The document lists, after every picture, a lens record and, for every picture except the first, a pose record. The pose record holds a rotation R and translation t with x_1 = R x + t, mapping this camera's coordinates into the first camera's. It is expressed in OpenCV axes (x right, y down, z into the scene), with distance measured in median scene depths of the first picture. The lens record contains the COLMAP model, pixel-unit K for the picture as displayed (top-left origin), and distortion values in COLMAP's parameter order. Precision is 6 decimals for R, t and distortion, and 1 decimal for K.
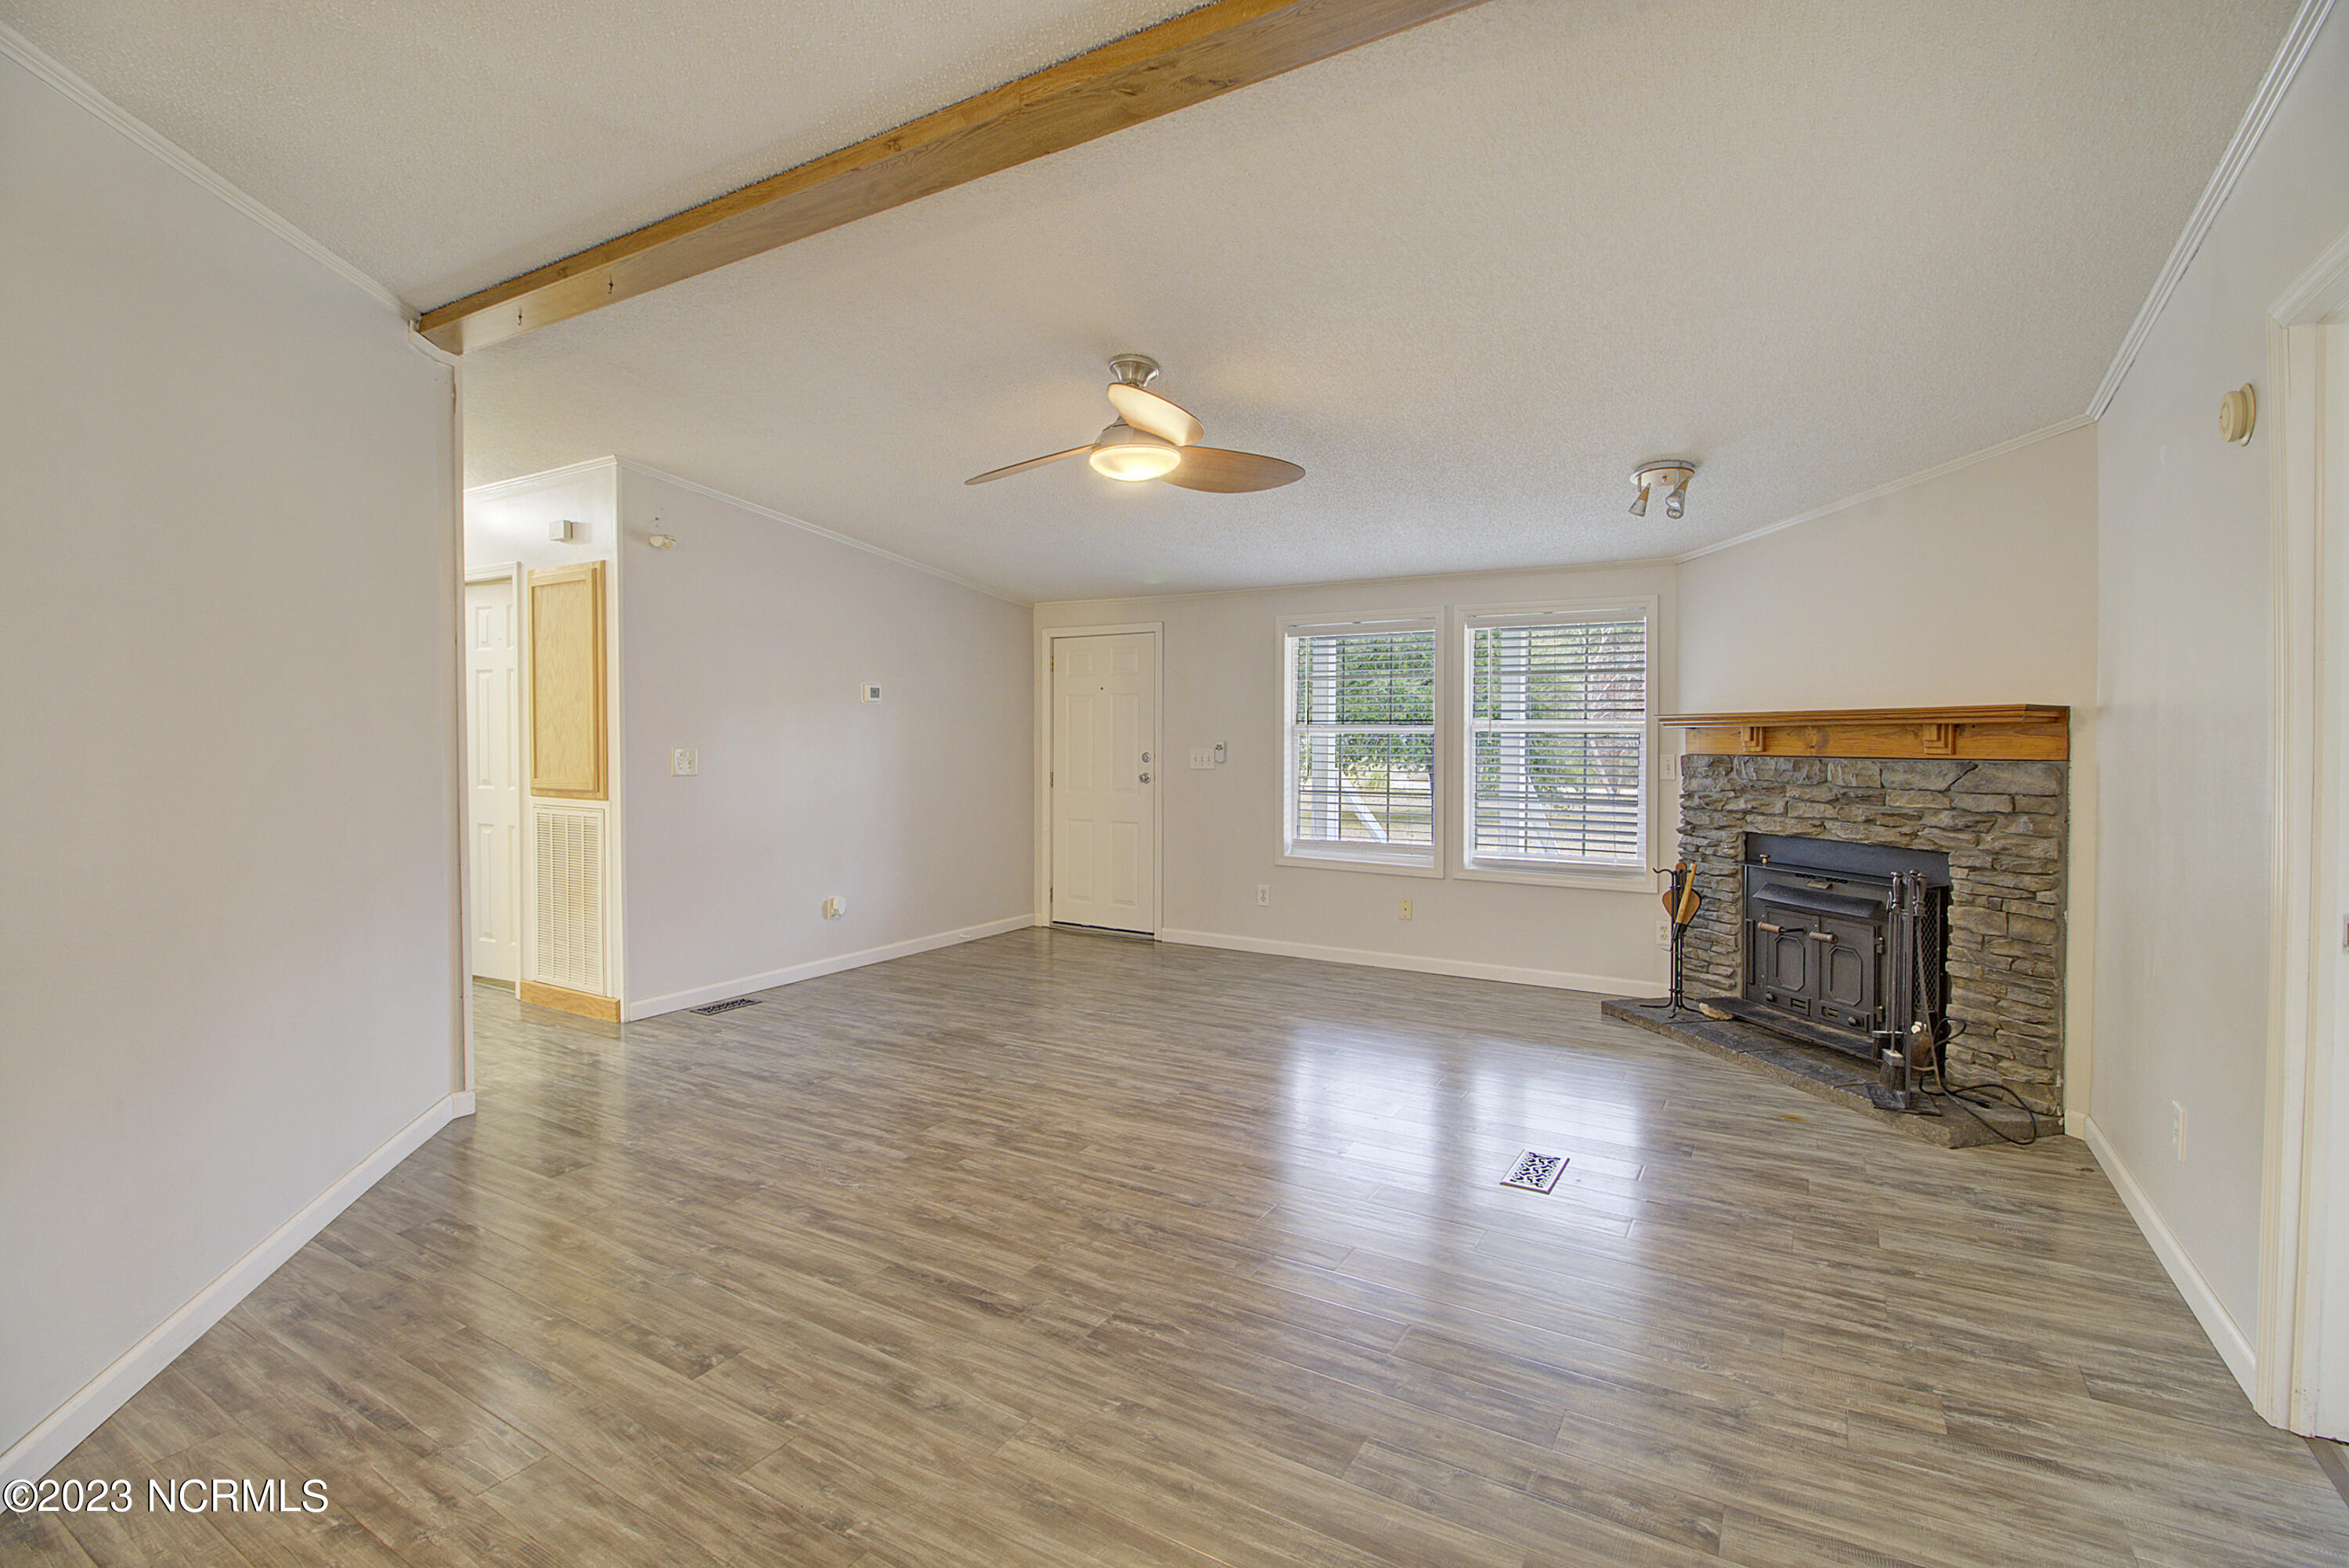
lens RADIAL K [[1078.7, 0, 1178.7], [0, 1078.7, 755.4], [0, 0, 1]] dist [0.001203, -0.014399]
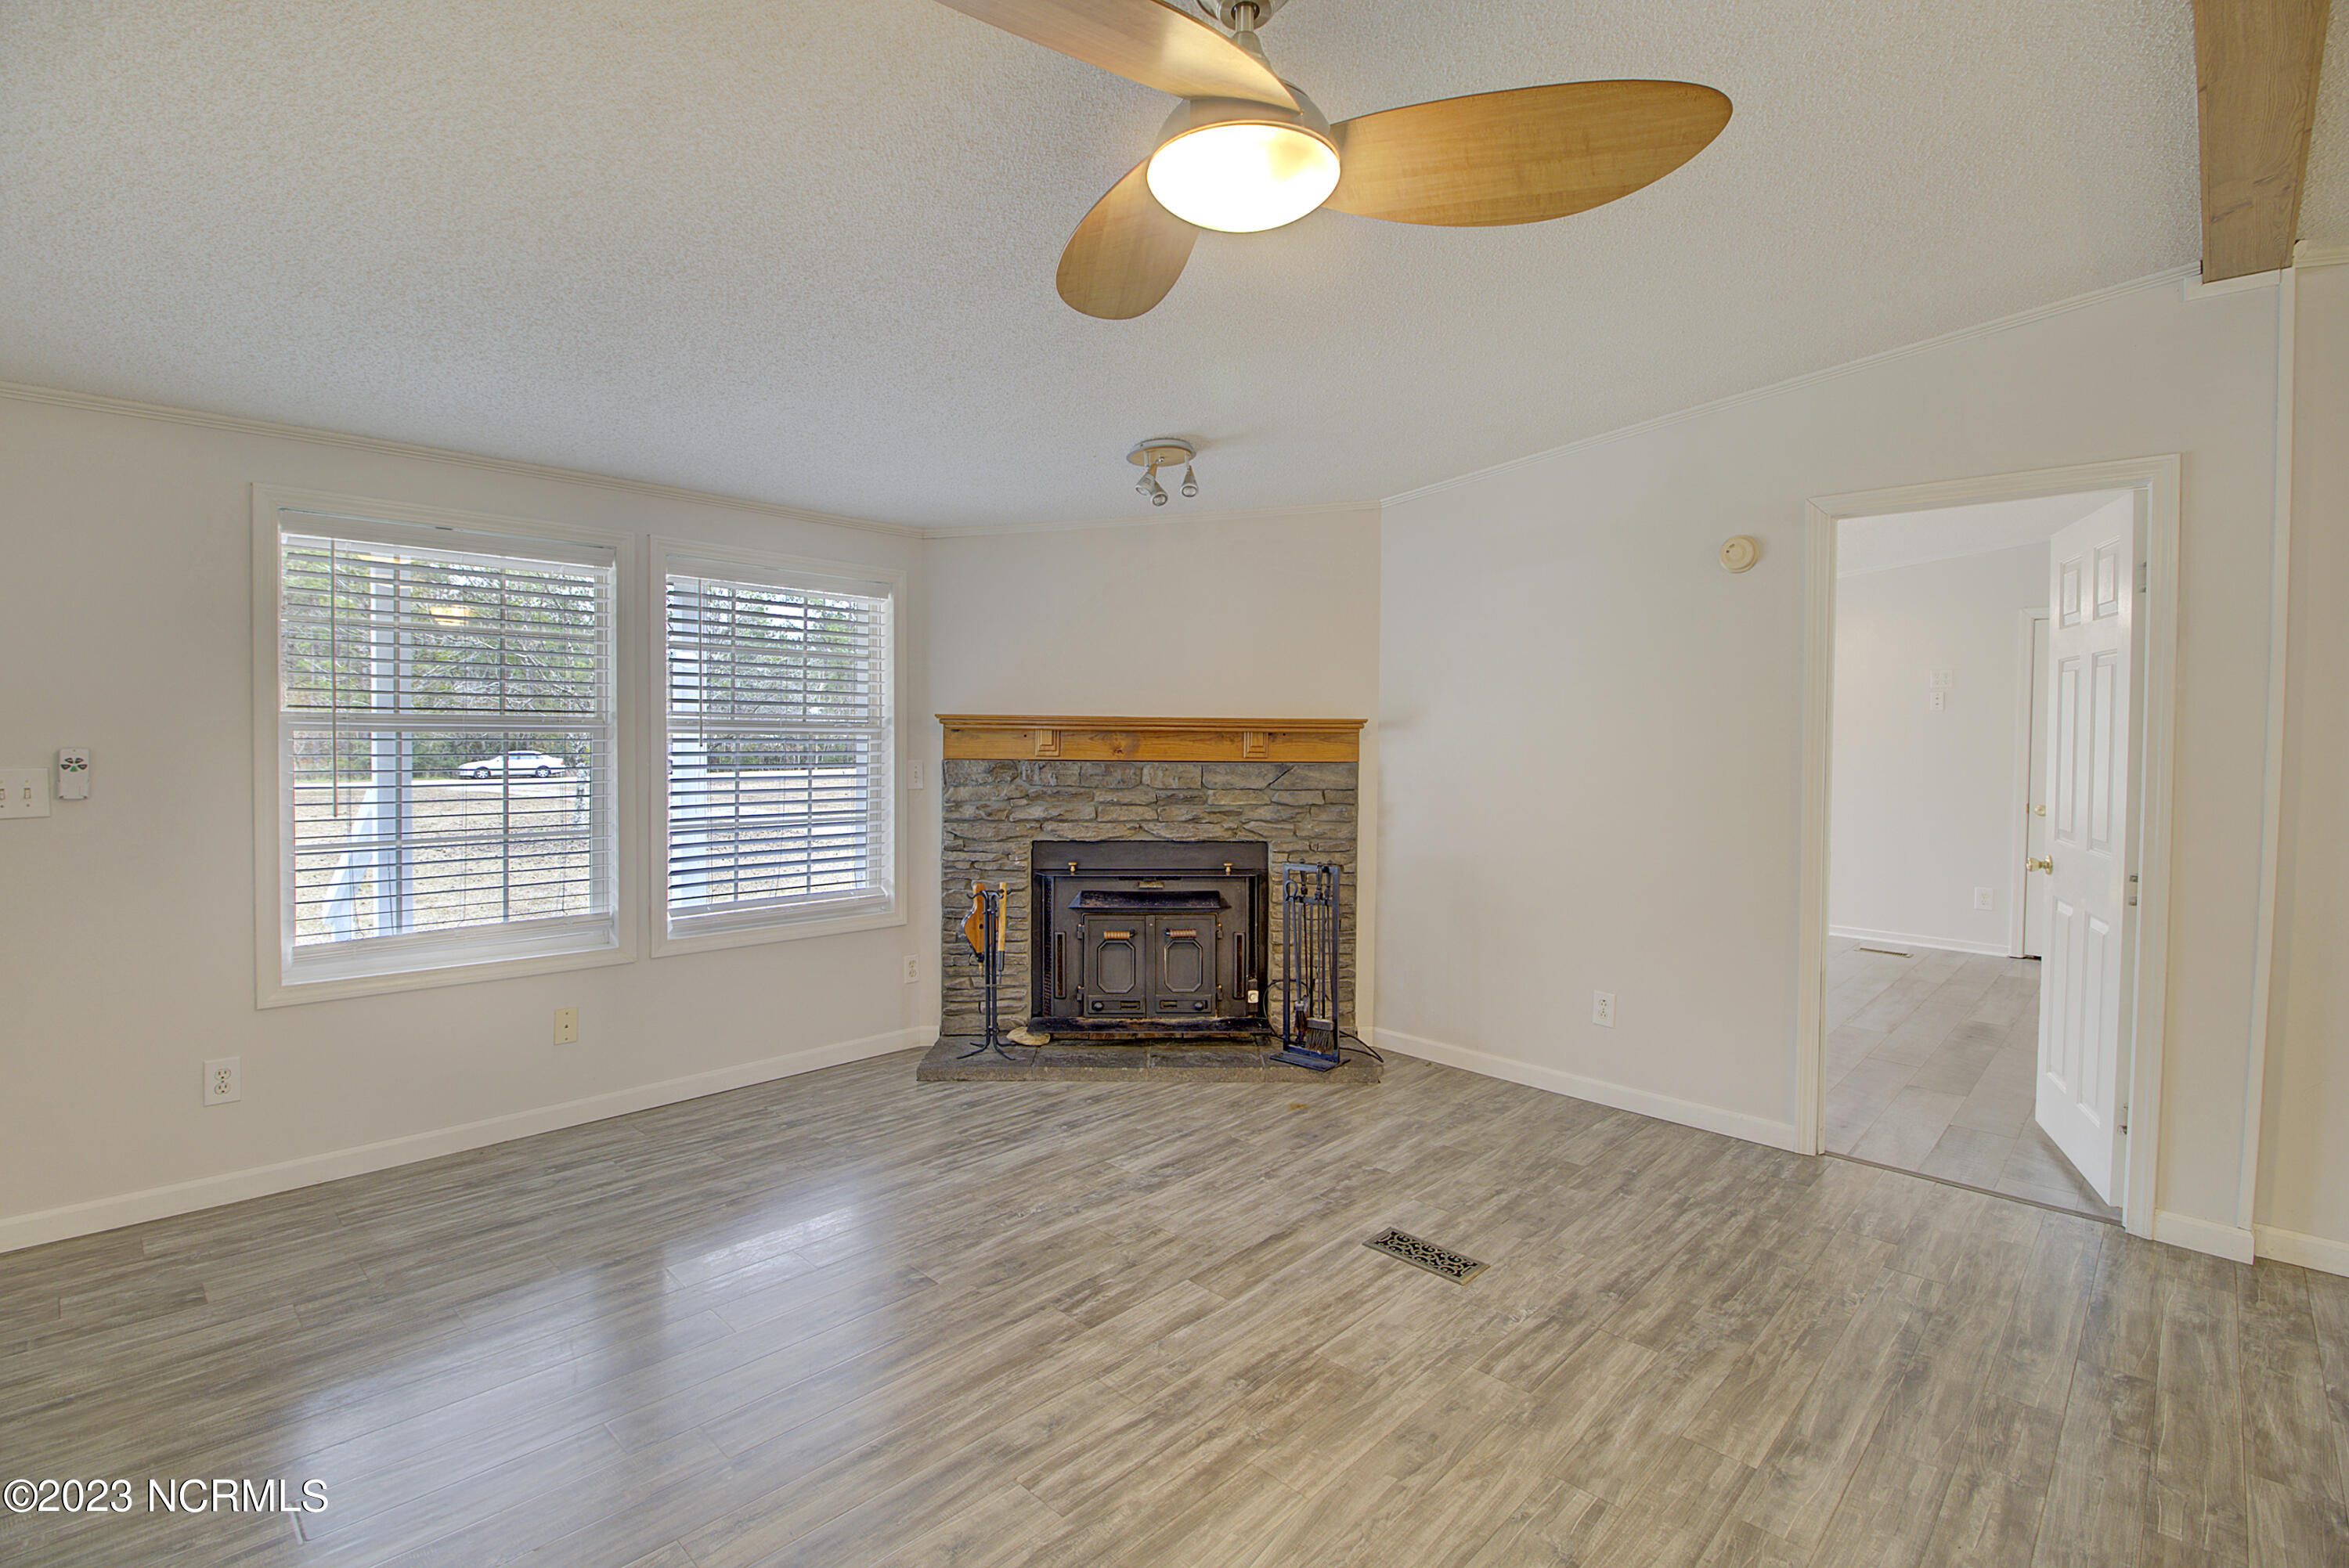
lens RADIAL K [[1078.7, 0, 1178.7], [0, 1078.7, 755.4], [0, 0, 1]] dist [0.001203, -0.014399]
pose [[0.225793, -0.022961, 0.973905, -0.453996], [0.004654, 0.999736, 0.022491, -0.030750], [-0.974164, -0.000545, 0.225841, 0.823625]]
